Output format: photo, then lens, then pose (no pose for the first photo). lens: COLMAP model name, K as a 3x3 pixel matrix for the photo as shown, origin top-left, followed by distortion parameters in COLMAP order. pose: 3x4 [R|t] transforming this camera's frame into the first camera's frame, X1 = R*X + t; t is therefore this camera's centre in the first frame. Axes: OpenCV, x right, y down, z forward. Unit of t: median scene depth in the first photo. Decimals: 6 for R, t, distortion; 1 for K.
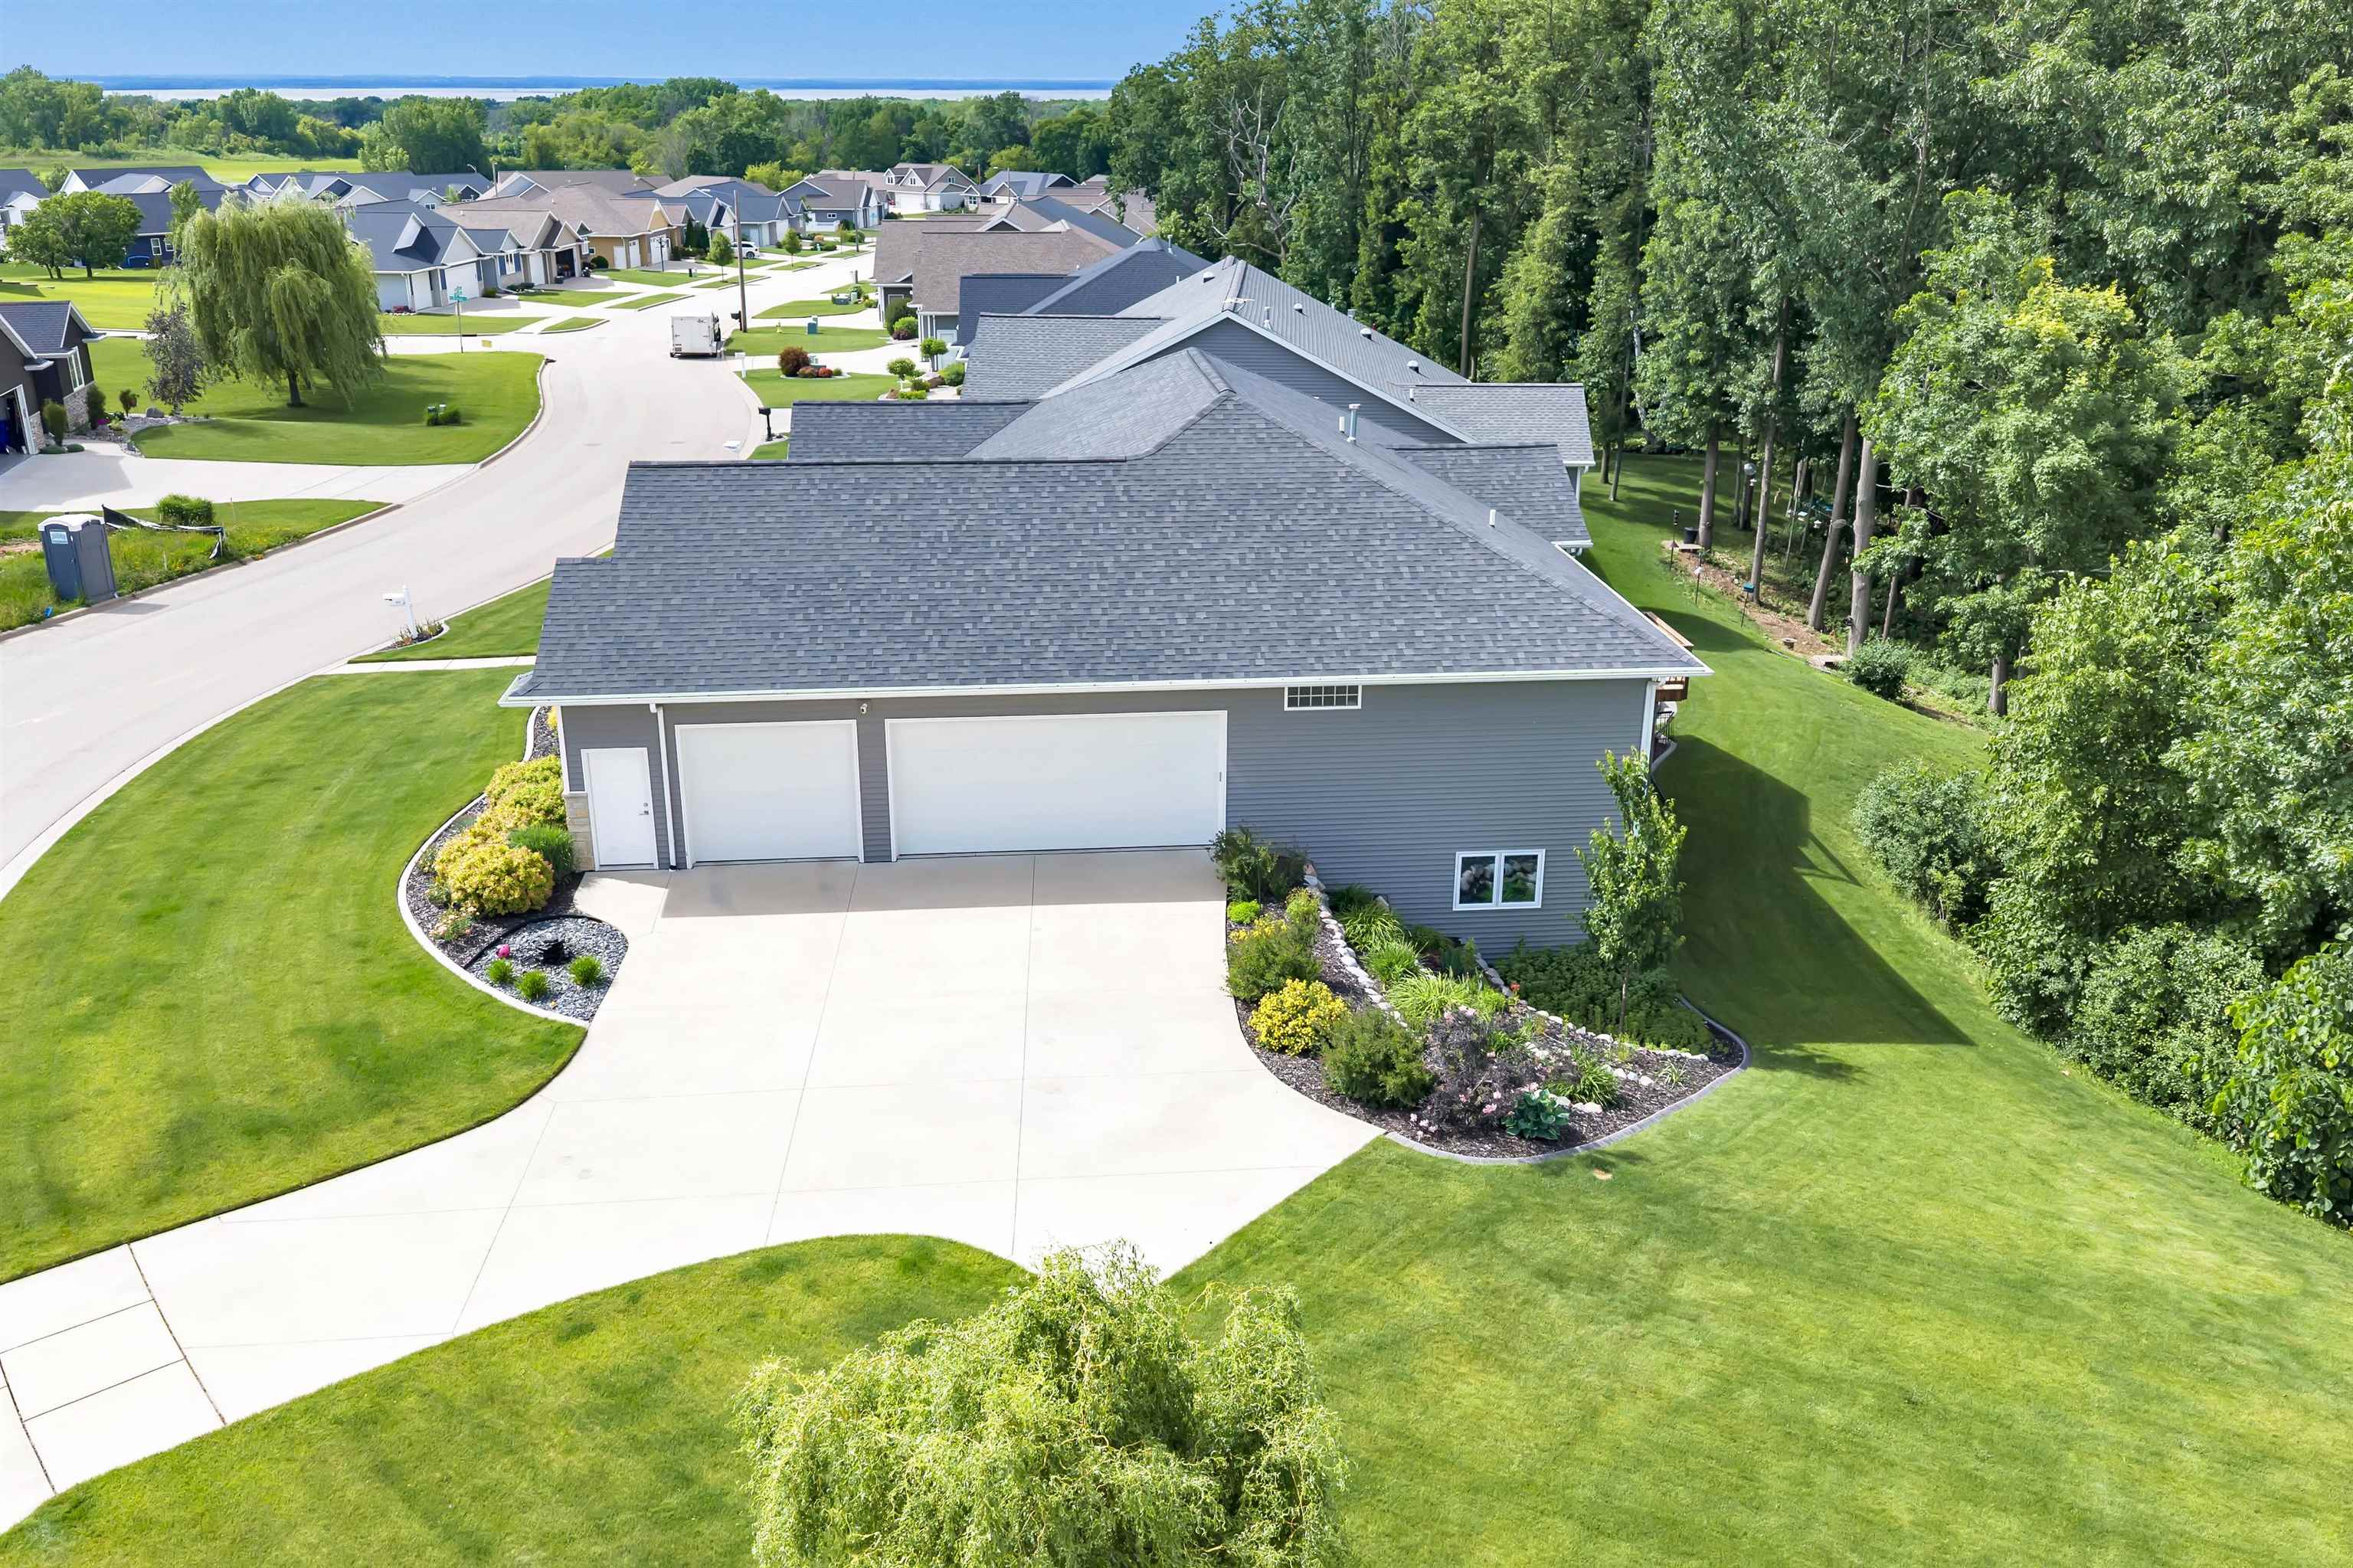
lens RADIAL K [[1965.0, 0, 1229.7], [0, 1965.0, 785.5], [0, 0, 1]] dist [0.013767, -0.029187]
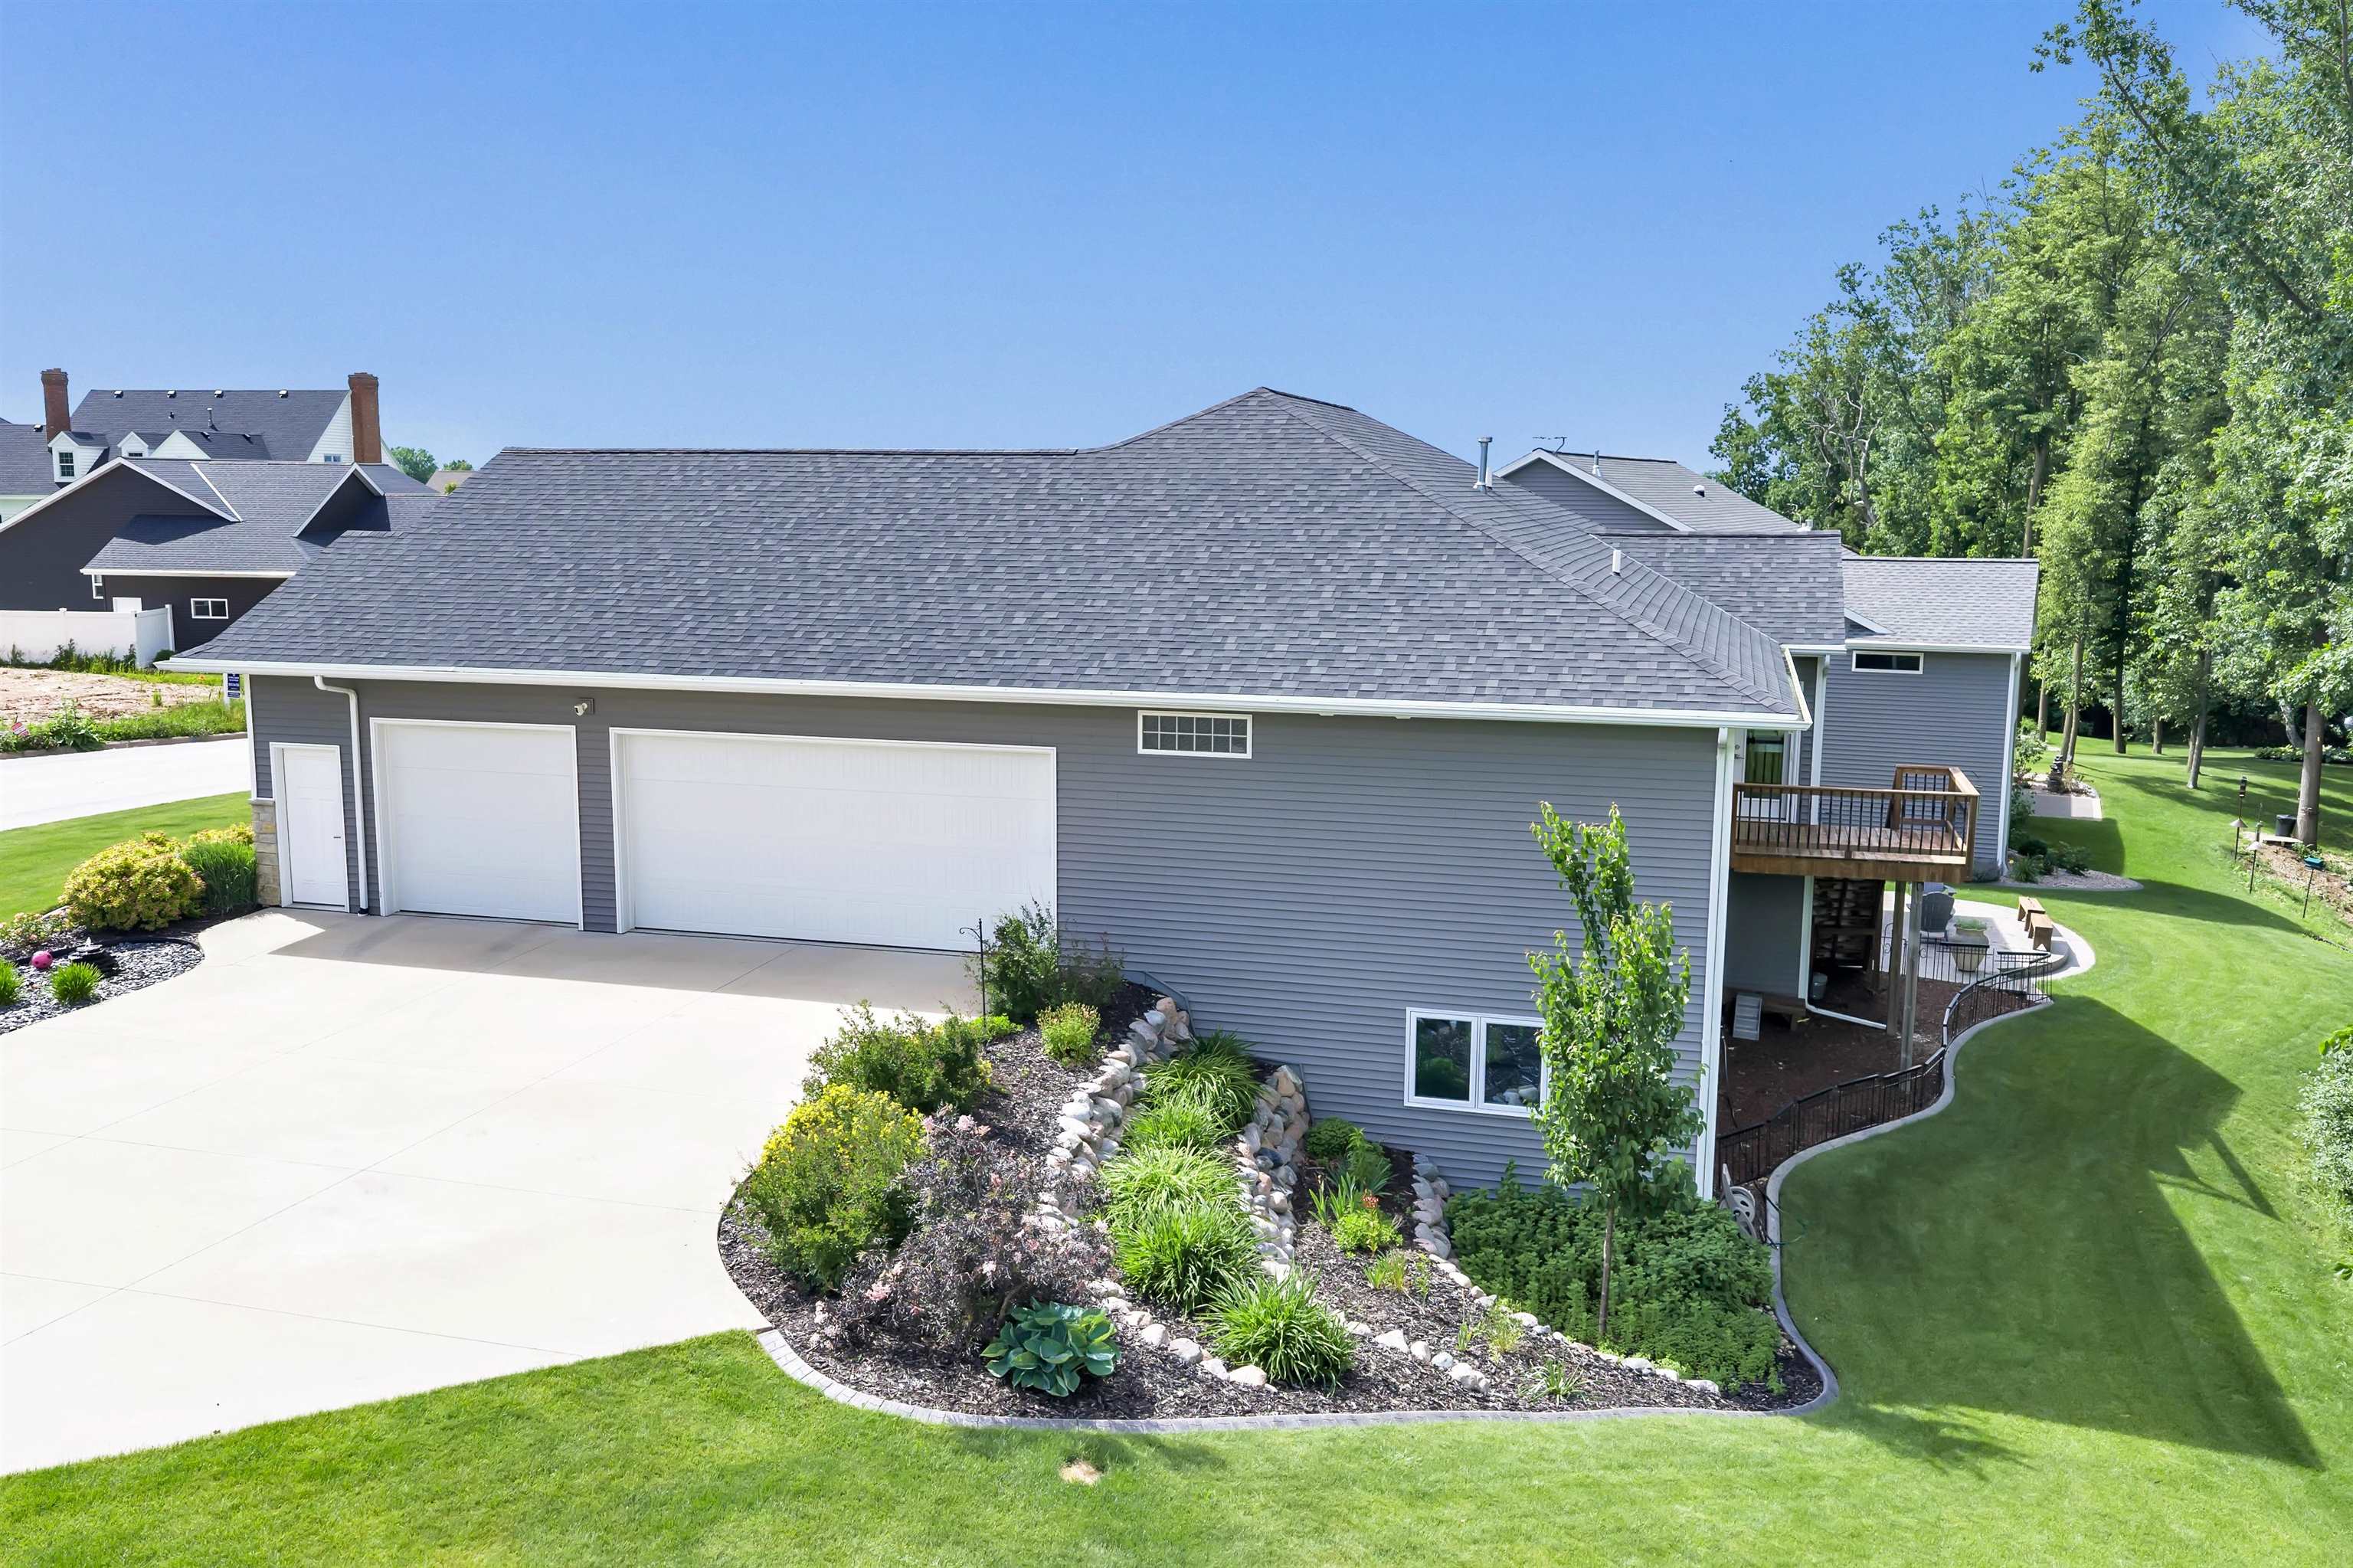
lens RADIAL K [[1965.0, 0, 1229.7], [0, 1965.0, 785.5], [0, 0, 1]] dist [0.013767, -0.029187]
pose [[0.928573, 0.051465, -0.367564, 0.301517], [-0.125197, 0.975728, -0.179666, 0.087875], [0.349397, 0.212851, 0.912478, 0.407725]]
